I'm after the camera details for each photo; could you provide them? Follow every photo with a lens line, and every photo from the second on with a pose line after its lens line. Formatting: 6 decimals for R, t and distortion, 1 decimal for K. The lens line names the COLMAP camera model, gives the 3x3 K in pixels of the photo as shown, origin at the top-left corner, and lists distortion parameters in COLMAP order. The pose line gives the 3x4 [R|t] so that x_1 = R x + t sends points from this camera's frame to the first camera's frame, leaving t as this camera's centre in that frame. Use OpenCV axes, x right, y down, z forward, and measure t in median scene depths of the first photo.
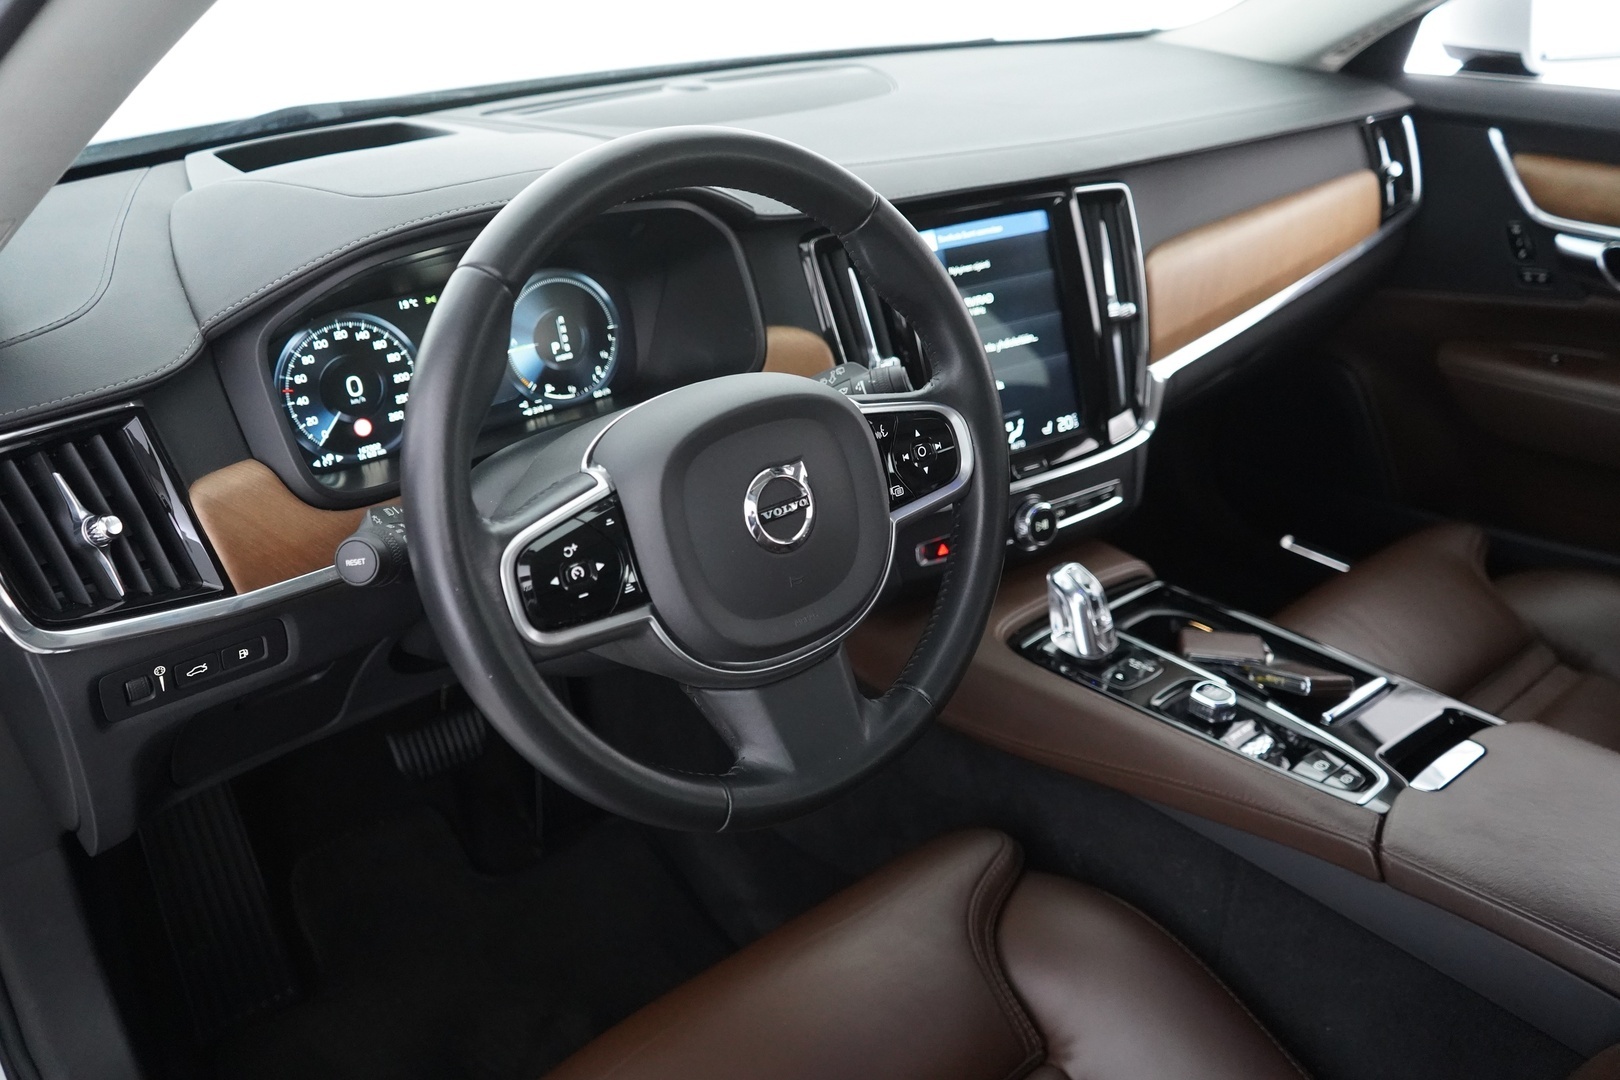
lens RADIAL K [[1334.9, 0, 840.5], [0, 1334.9, 540.0], [0, 0, 1]] dist [-0.009370, 0.038105]
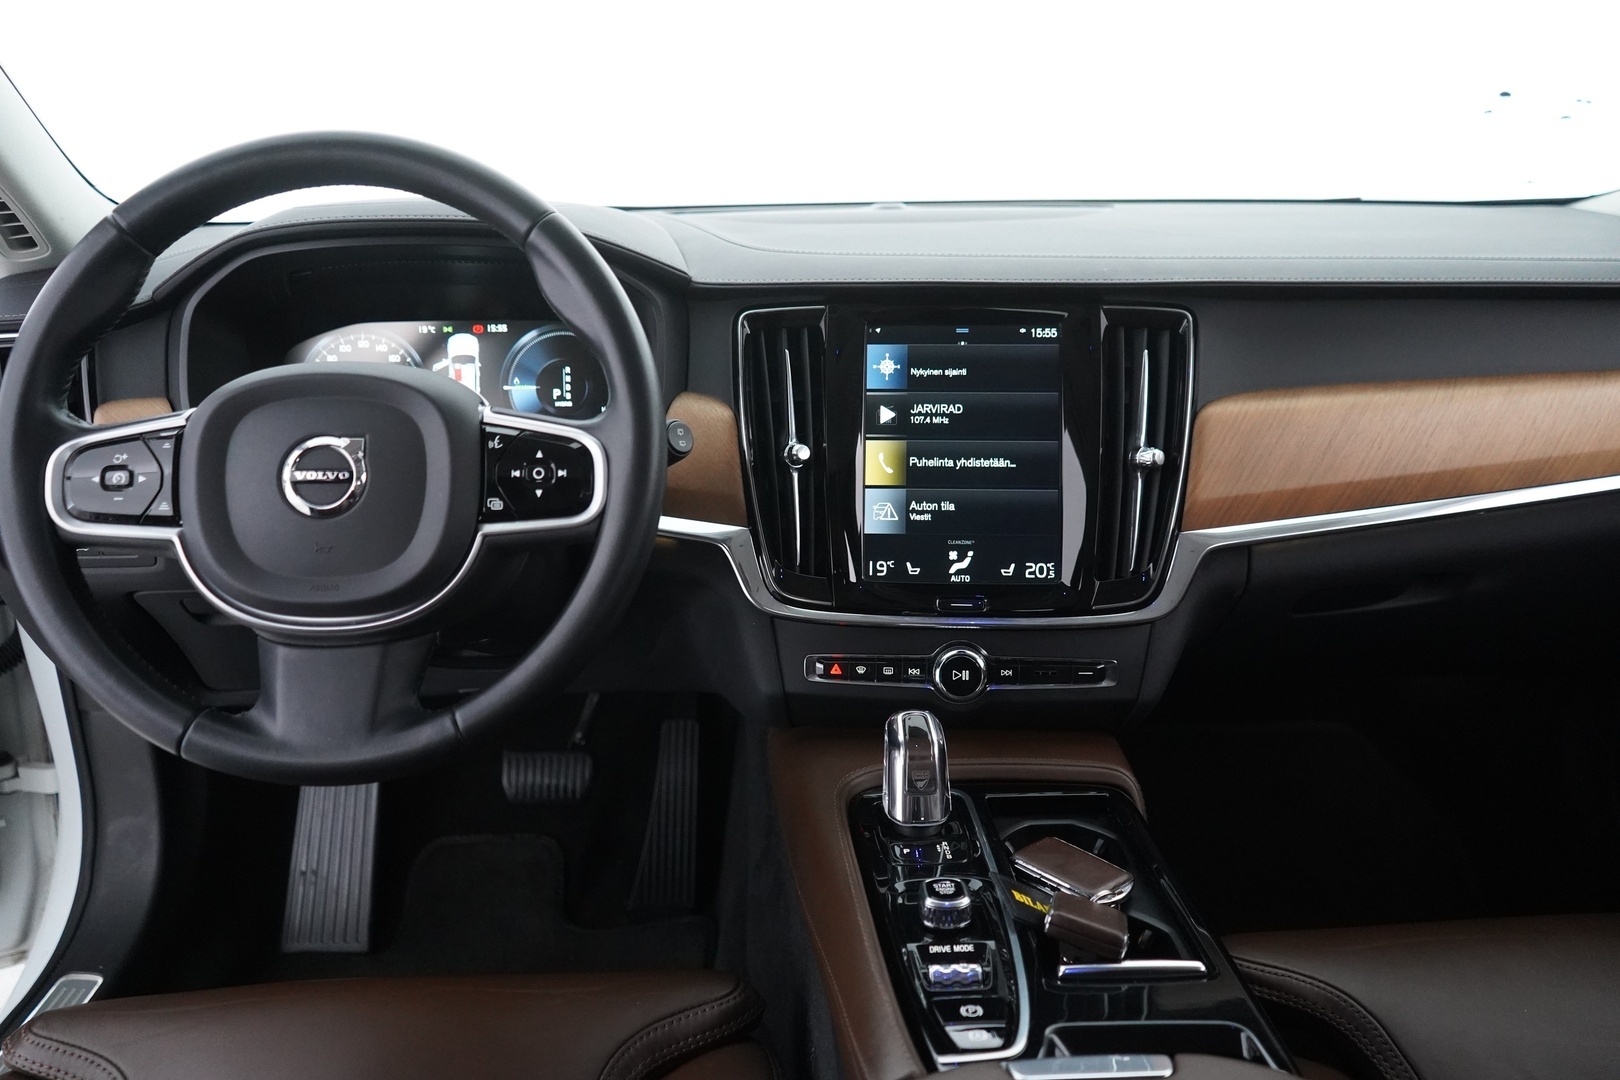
lens RADIAL K [[1334.9, 0, 814.5], [0, 1334.9, 532.1], [0, 0, 1]] dist [-0.009370, 0.038105]
pose [[0.789196, 0.170740, -0.589930, 0.611019], [-0.275710, 0.956837, -0.091908, 0.005955], [0.548774, 0.235183, 0.802207, 0.268119]]
